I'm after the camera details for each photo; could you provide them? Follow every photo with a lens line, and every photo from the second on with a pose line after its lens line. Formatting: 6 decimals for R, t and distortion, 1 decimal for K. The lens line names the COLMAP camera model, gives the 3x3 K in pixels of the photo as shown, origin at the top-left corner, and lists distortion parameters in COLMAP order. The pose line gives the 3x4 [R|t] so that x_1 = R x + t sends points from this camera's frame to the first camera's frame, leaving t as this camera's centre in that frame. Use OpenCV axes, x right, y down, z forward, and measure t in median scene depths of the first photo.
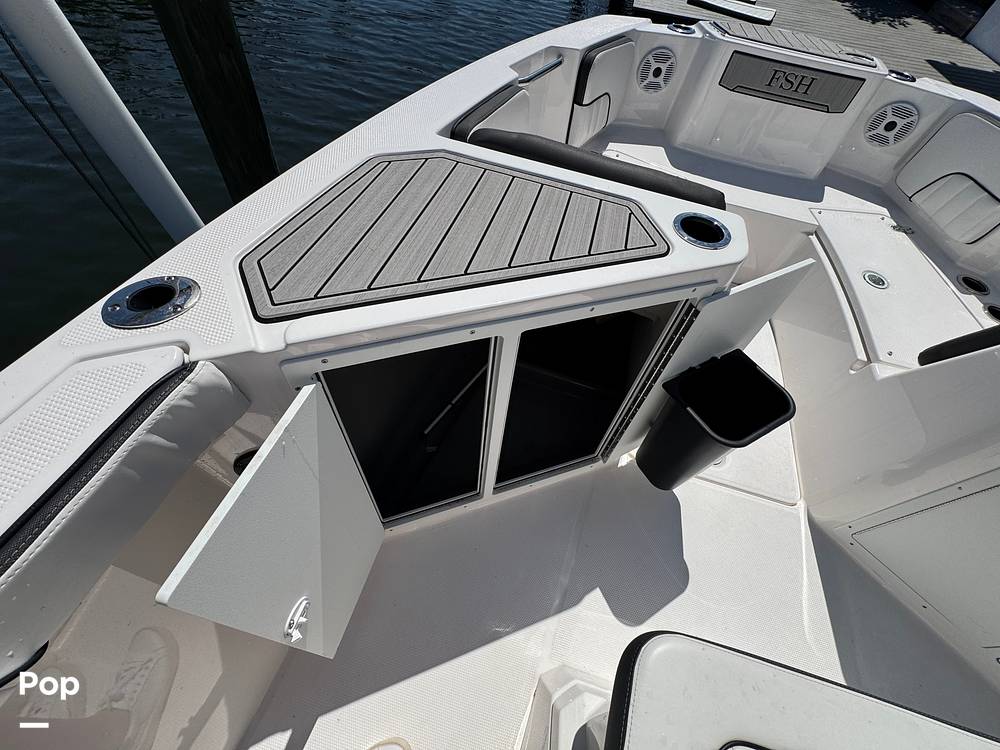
lens RADIAL K [[401.0, 0, 499.5], [0, 401.0, 372.6], [0, 0, 1]] dist [-0.001389, 0.000386]
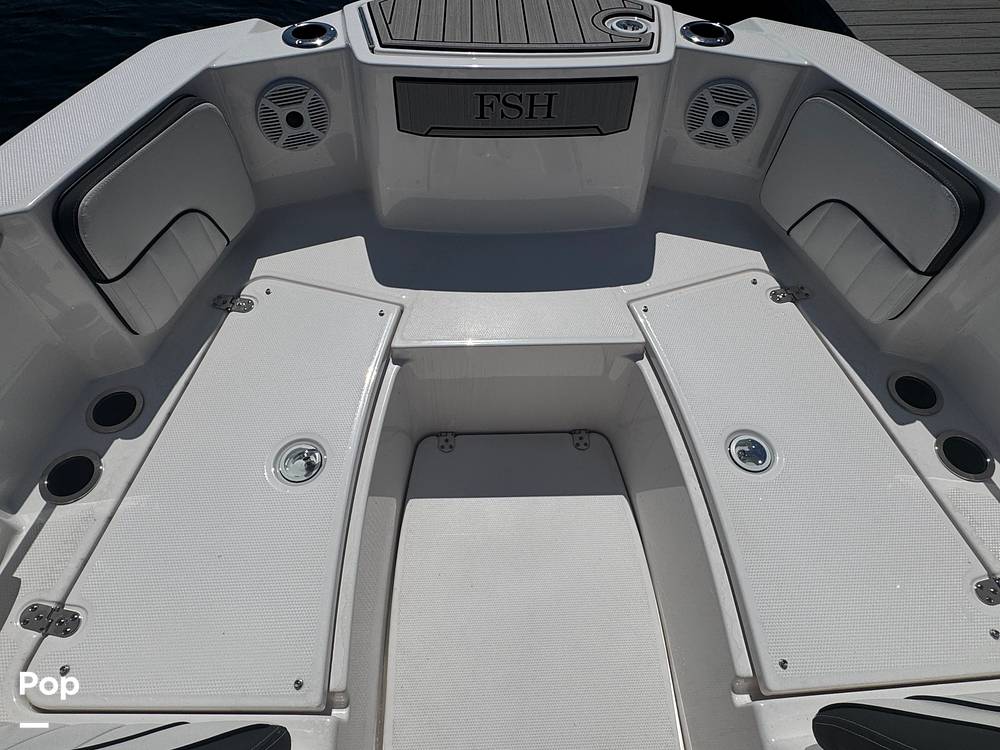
lens RADIAL K [[605.7, 0, 490.0], [0, 605.7, 370.3], [0, 0, 1]] dist [0.001425, -0.001617]
pose [[0.948871, -0.297002, 0.106925, 0.516635], [0.296362, 0.954818, 0.022196, -0.428774], [-0.108686, 0.010627, 0.994019, 0.211566]]
